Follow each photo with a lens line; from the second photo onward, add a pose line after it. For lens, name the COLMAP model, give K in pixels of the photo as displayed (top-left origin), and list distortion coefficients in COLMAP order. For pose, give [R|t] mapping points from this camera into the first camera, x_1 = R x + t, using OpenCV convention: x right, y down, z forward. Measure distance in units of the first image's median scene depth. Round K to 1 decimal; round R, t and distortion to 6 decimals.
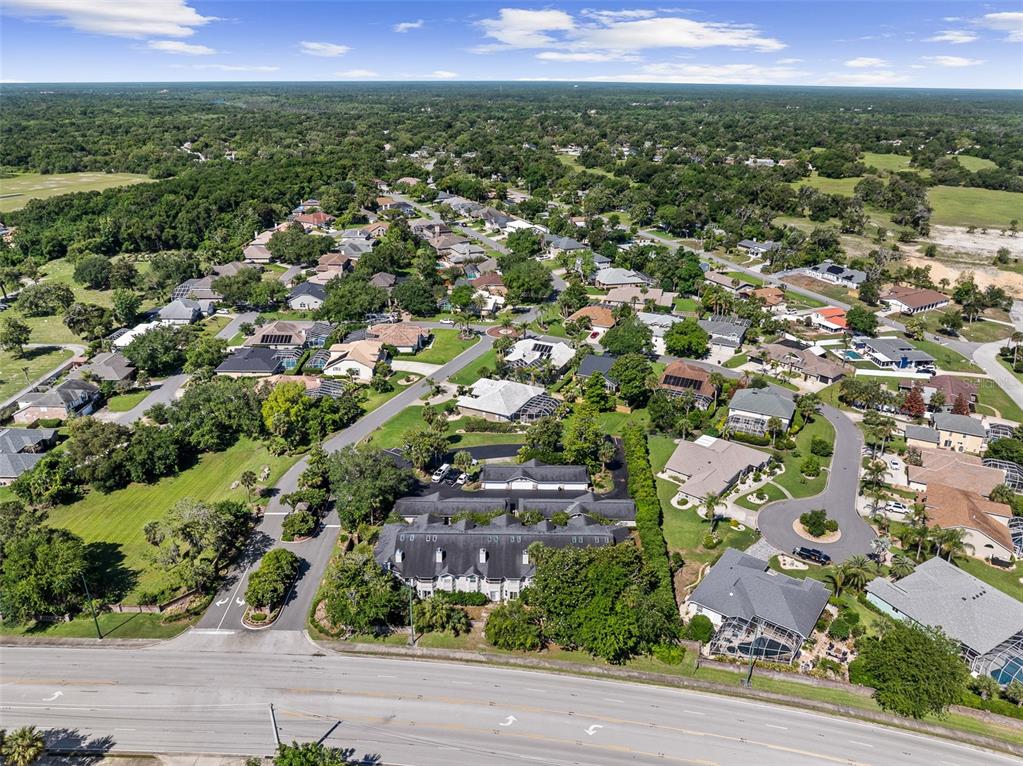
lens RADIAL K [[721.9, 0, 512.5], [0, 721.9, 379.9], [0, 0, 1]] dist [-0.044685, 0.008391]
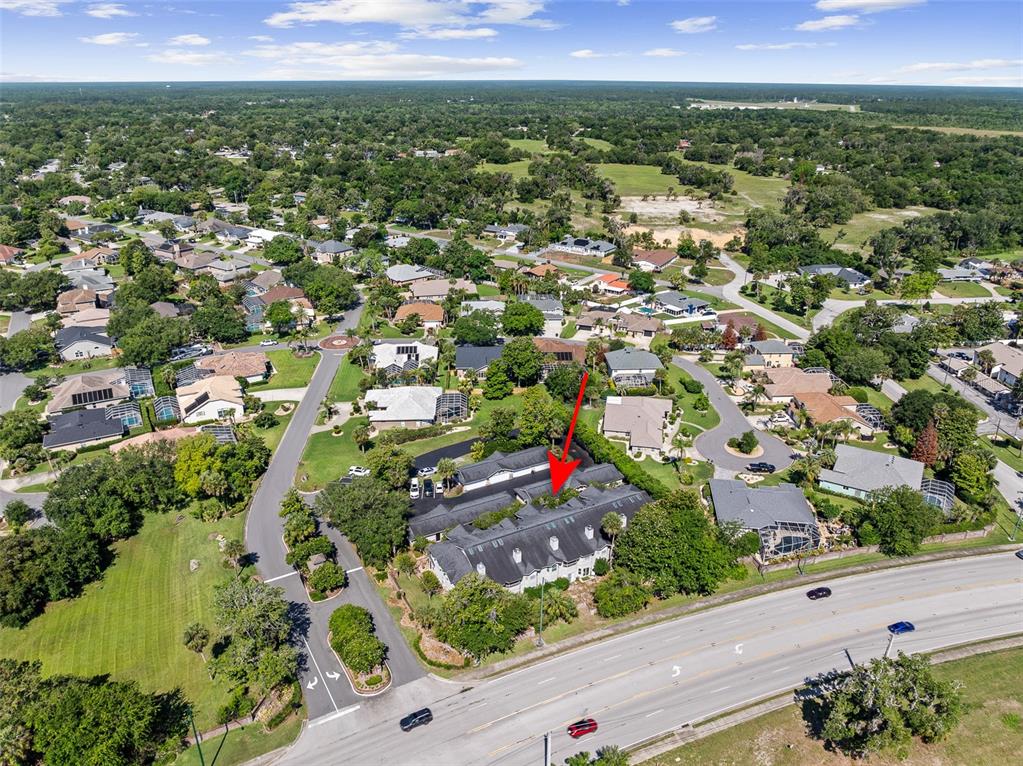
lens RADIAL K [[721.9, 0, 512.2], [0, 721.9, 379.5], [0, 0, 1]] dist [-0.044685, 0.008391]
pose [[0.871326, -0.191582, 0.451761, -0.299693], [0.189860, 0.980555, 0.049643, -0.027341], [-0.452487, 0.042517, 0.890757, 0.060904]]
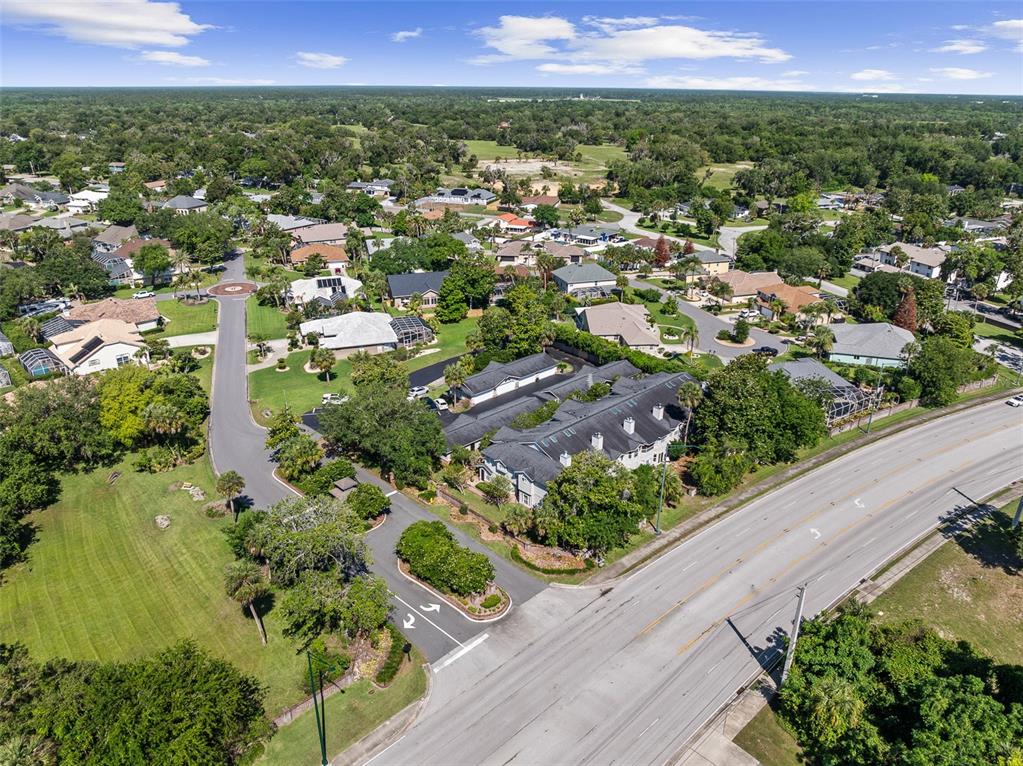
lens RADIAL K [[721.9, 0, 512.7], [0, 721.9, 380.1], [0, 0, 1]] dist [-0.044685, 0.008391]
pose [[0.704794, -0.270093, 0.655985, -0.408366], [0.269446, 0.957311, 0.104666, 0.036107], [-0.656251, 0.102984, 0.747482, 0.254451]]
